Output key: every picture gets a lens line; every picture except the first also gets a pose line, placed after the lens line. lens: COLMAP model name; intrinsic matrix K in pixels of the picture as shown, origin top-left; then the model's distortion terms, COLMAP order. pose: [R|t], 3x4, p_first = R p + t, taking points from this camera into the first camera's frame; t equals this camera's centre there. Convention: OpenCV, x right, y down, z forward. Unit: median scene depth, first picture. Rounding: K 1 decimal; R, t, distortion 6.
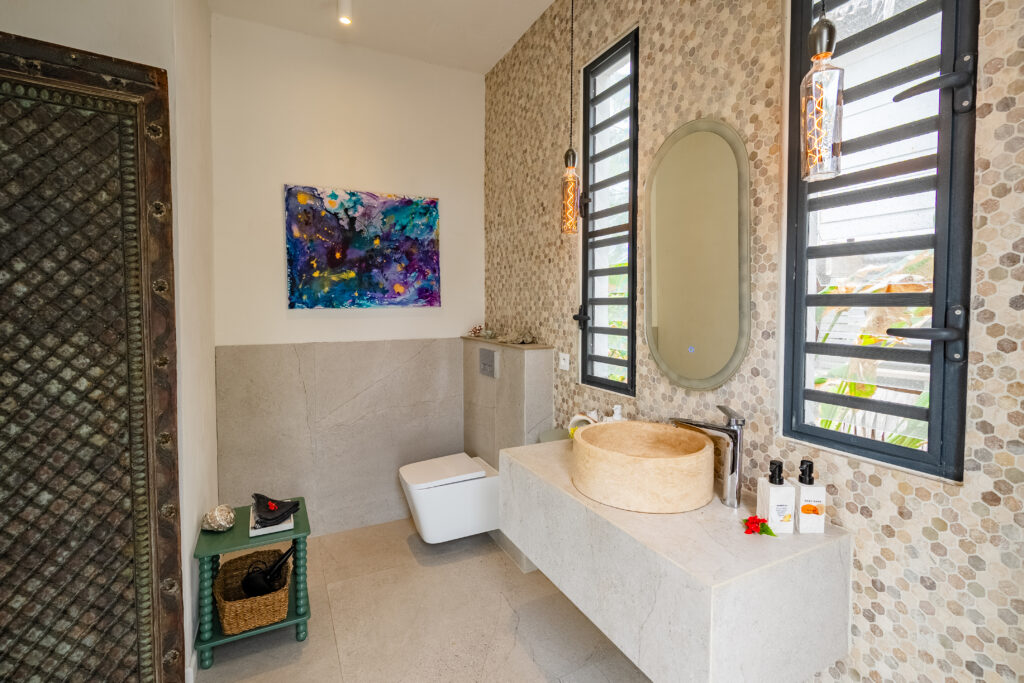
lens RADIAL K [[457.4, 0, 504.4], [0, 457.4, 326.3], [0, 0, 1]] dist [0.027042, -0.000131]
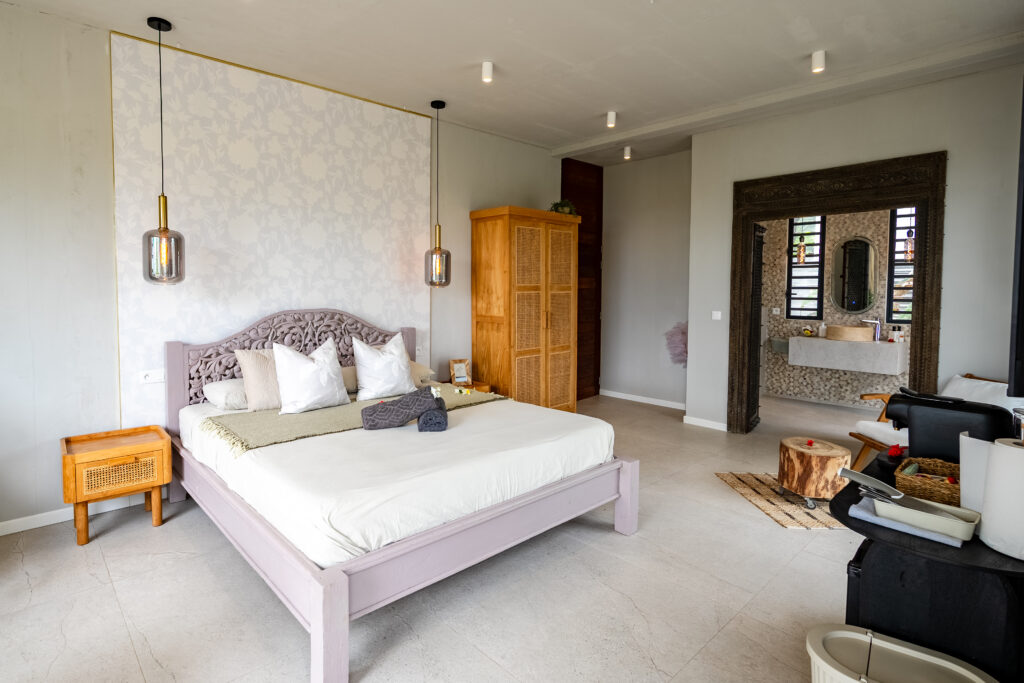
lens RADIAL K [[499.5, 0, 476.5], [0, 499.5, 315.6], [0, 0, 1]] dist [0.025069, -0.002048]
pose [[0.968534, -0.004268, 0.248843, -3.625231], [0.003134, 0.999983, 0.004953, 0.136163], [-0.248860, -0.004017, 0.968531, -2.167137]]
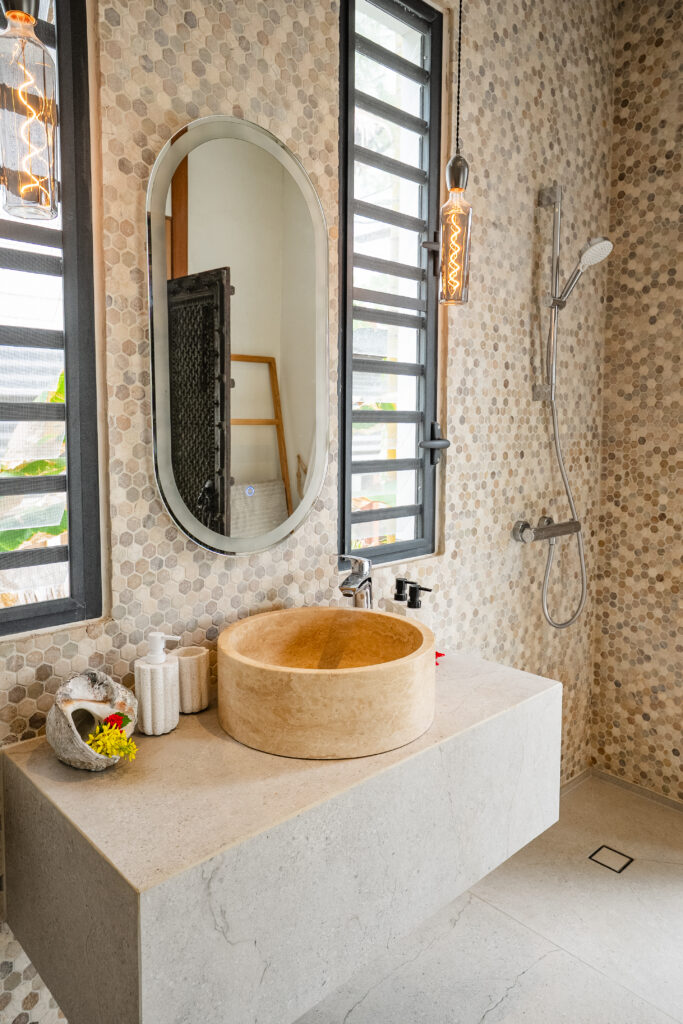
lens RADIAL K [[691.9, 0, 380.5], [0, 691.9, 478.8], [0, 0, 1]] dist [0.011758, 0.003805]
pose [[-0.296786, -0.086327, 0.951034, -0.627065], [0.036273, 0.994168, 0.101562, -0.064440], [-0.954255, 0.064639, -0.291924, 1.253590]]
